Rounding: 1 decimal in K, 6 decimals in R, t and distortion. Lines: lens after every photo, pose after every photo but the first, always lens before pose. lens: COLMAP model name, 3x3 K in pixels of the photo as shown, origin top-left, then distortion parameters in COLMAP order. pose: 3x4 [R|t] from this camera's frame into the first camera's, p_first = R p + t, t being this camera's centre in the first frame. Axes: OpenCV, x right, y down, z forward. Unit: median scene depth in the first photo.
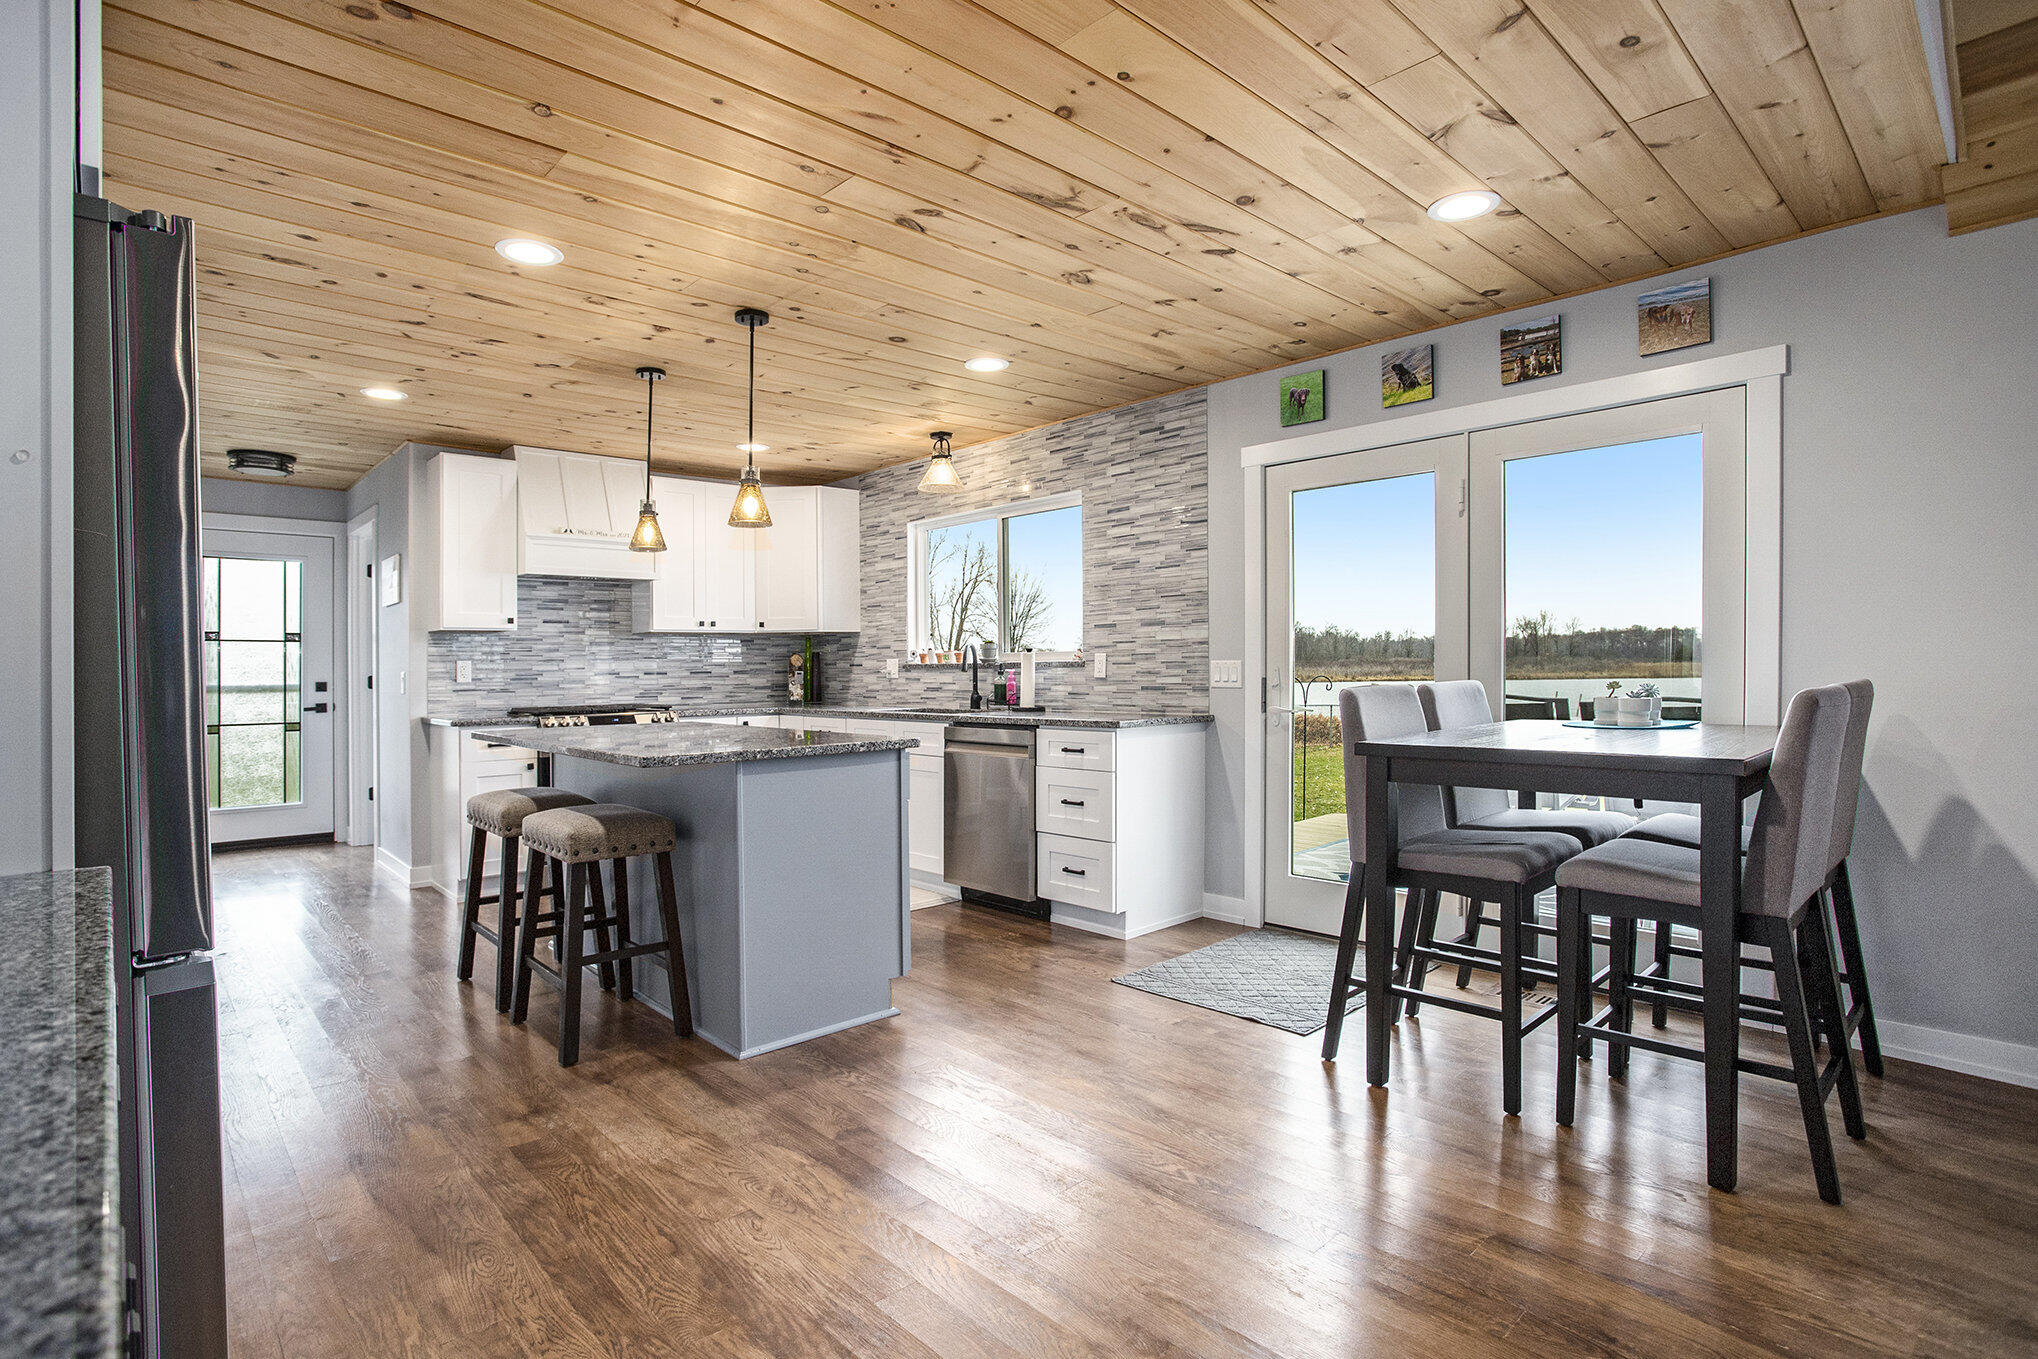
lens RADIAL K [[1008.0, 0, 1019.0], [0, 1008.0, 679.5], [0, 0, 1]] dist [-0.060810, 0.000221]
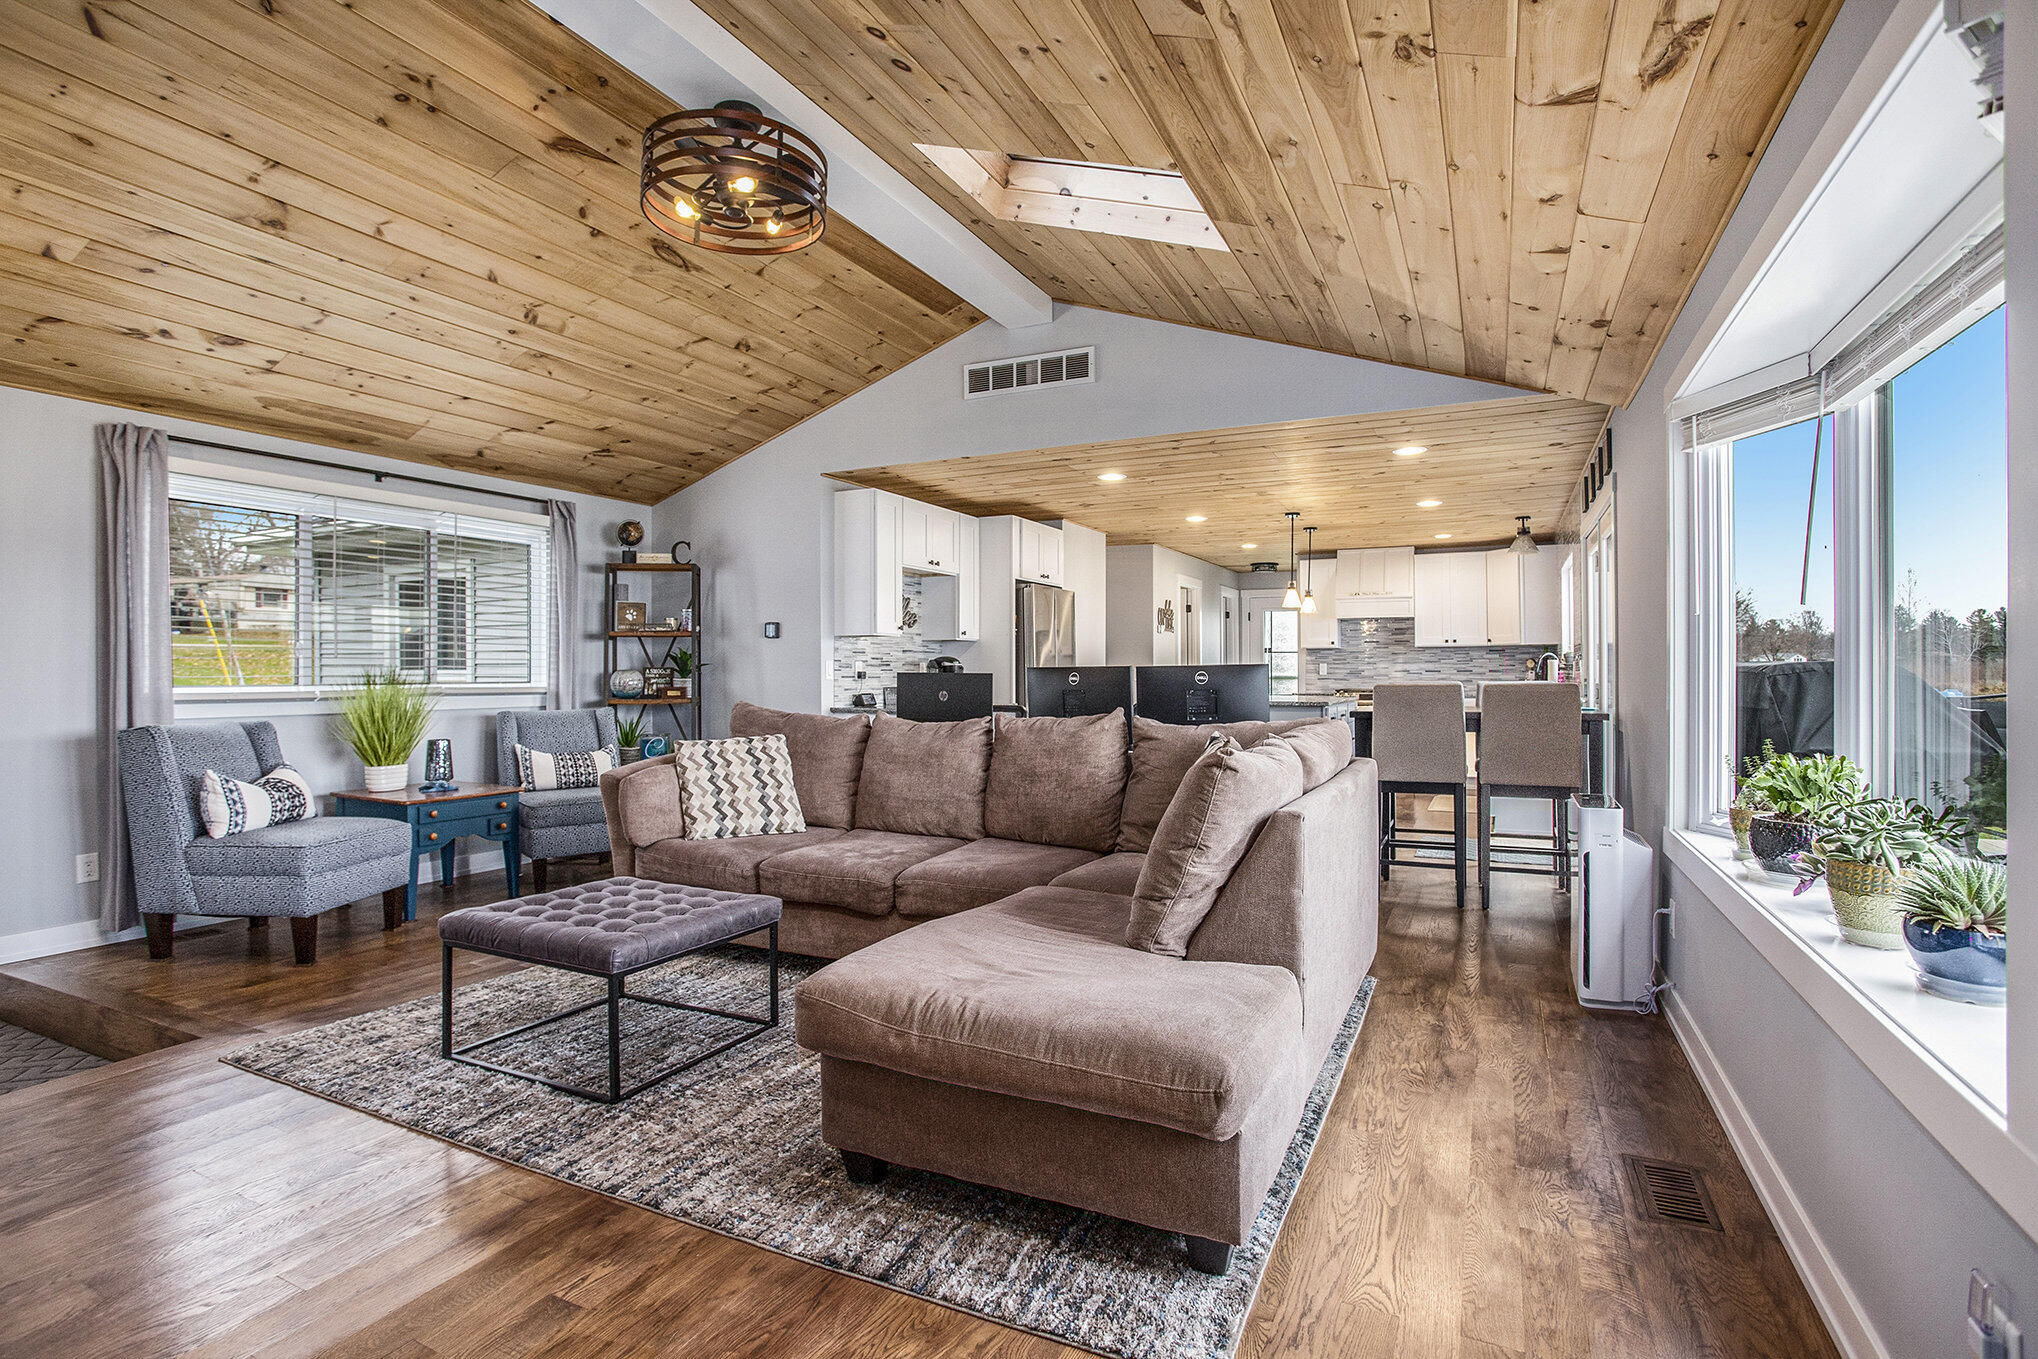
lens RADIAL K [[978.2, 0, 1025.9], [0, 978.2, 708.8], [0, 0, 1]] dist [-0.045656, 0.000273]
pose [[0.351009, 0.044714, -0.935304, 1.006965], [-0.009662, 0.998979, 0.044132, -0.008855], [0.936322, -0.006454, 0.351083, -0.219605]]
